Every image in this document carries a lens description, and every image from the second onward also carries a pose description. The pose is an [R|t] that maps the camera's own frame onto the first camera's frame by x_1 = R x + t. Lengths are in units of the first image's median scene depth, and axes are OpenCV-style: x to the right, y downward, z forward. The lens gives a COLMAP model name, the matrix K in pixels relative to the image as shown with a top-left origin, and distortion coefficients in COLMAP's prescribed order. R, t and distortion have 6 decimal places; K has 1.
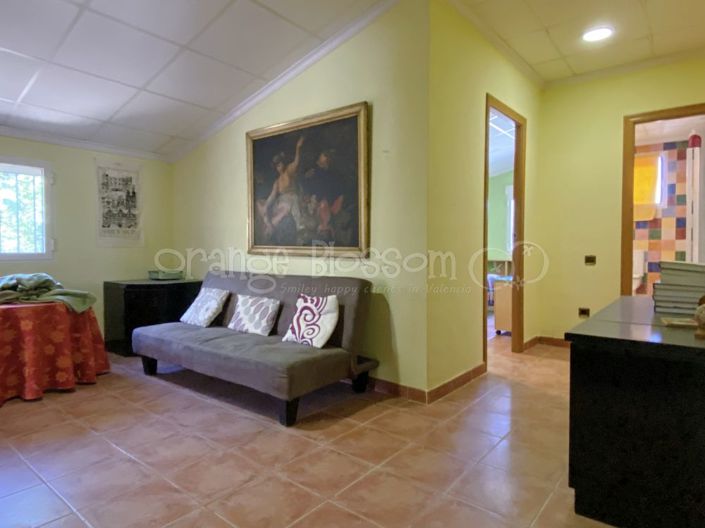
lens RADIAL K [[431.6, 0, 353.2], [0, 431.6, 287.1], [0, 0, 1]] dist [0.070684, -0.093473]
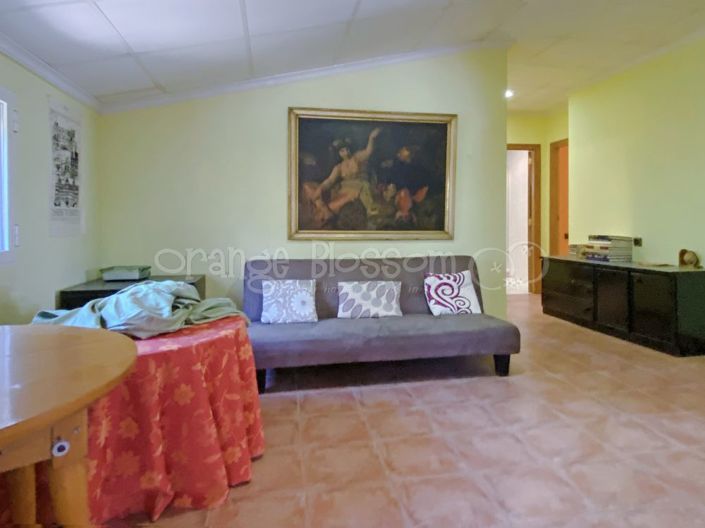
lens RADIAL K [[429.6, 0, 346.8], [0, 429.6, 260.8], [0, 0, 1]] dist [0.065032, -0.064840]
pose [[0.675262, -0.070857, 0.734166, -0.952276], [0.074863, 0.996819, 0.027350, -0.055034], [-0.733769, 0.036493, 0.678419, 0.338417]]
